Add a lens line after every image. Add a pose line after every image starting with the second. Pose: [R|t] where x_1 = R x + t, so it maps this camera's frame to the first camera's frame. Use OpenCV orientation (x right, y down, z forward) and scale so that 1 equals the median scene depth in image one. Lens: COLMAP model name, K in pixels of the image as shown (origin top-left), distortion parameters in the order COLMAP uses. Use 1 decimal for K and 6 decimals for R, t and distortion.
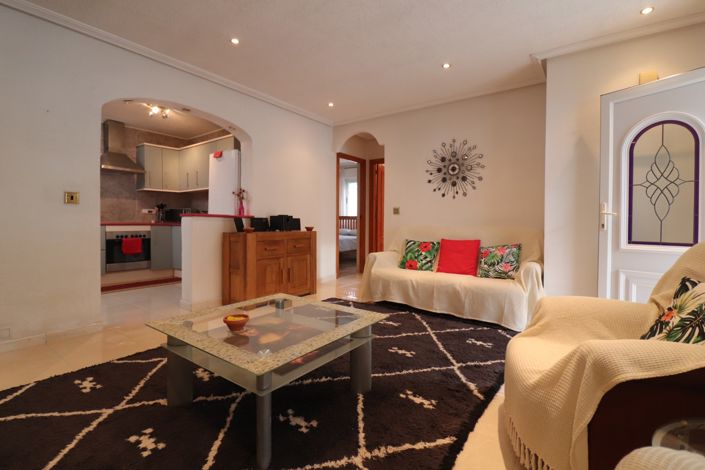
lens RADIAL K [[332.3, 0, 347.9], [0, 332.3, 225.7], [0, 0, 1]] dist [-0.003105, -0.003590]
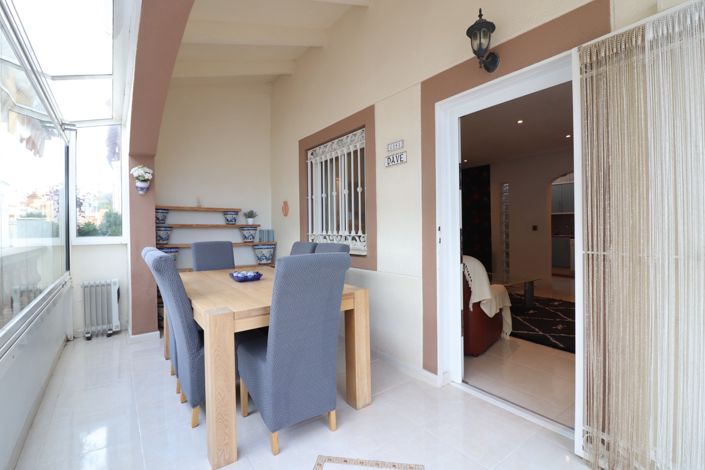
lens RADIAL K [[332.3, 0, 353.4], [0, 332.3, 231.3], [0, 0, 1]] dist [-0.003105, -0.003590]
pose [[-0.294758, 0.005262, -0.955558, 1.103773], [0.001166, 0.999986, 0.005147, -0.044961], [0.955571, 0.000403, -0.294760, 0.283412]]
